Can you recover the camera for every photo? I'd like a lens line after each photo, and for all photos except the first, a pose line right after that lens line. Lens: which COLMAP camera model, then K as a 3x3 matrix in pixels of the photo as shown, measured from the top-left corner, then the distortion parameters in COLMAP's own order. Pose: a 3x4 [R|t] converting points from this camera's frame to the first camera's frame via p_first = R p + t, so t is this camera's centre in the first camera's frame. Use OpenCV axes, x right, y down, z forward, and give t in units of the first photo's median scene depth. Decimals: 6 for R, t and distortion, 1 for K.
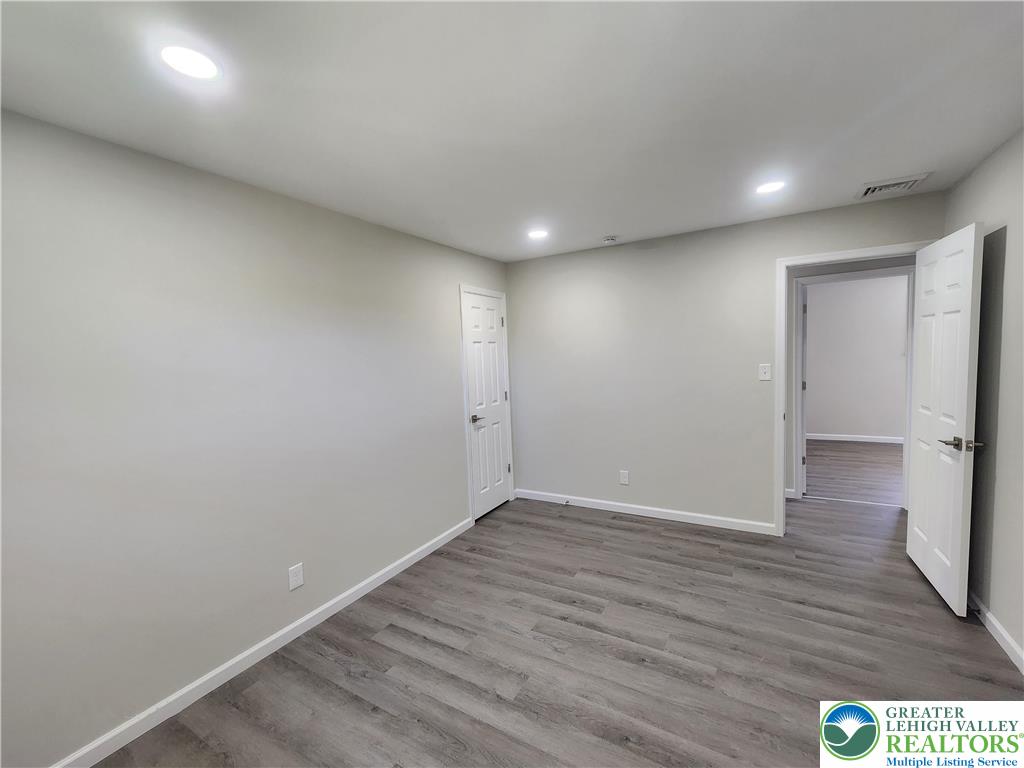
lens RADIAL K [[425.2, 0, 520.6], [0, 425.2, 382.5], [0, 0, 1]] dist [0.007605, 0.000508]
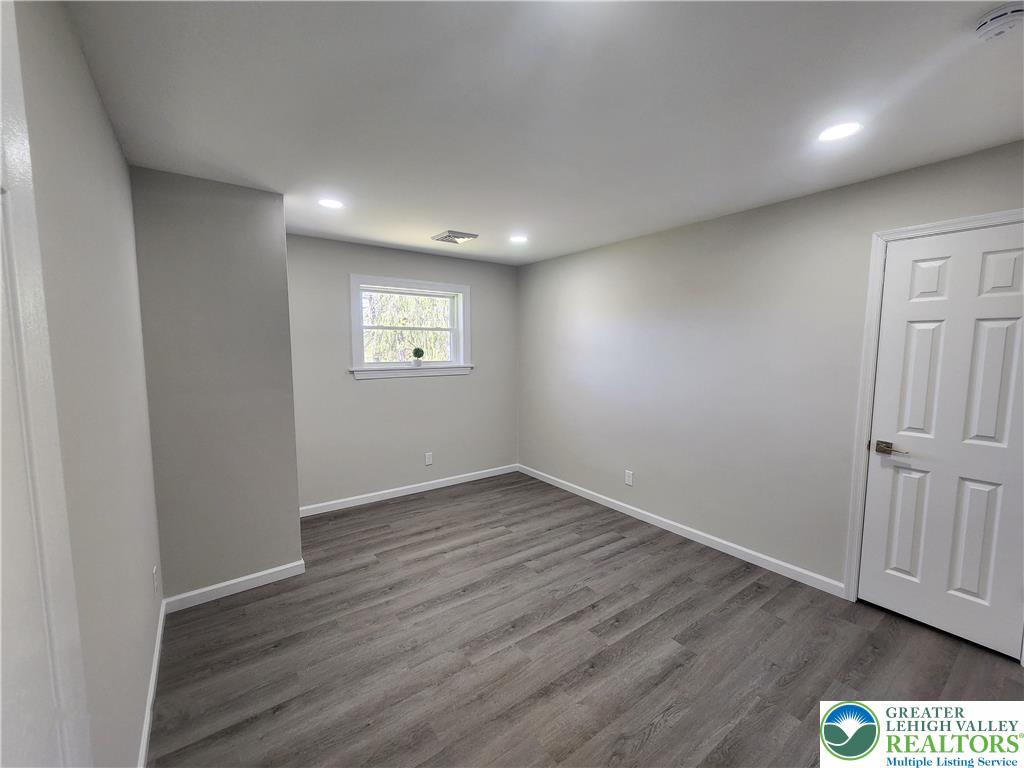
lens RADIAL K [[425.2, 0, 516.1], [0, 425.2, 385.5], [0, 0, 1]] dist [0.007605, 0.000508]
pose [[-0.398067, 0.123977, -0.908940, 1.036828], [-0.050269, 0.986389, 0.156556, -0.116109], [0.915978, 0.108012, -0.386417, 1.172036]]
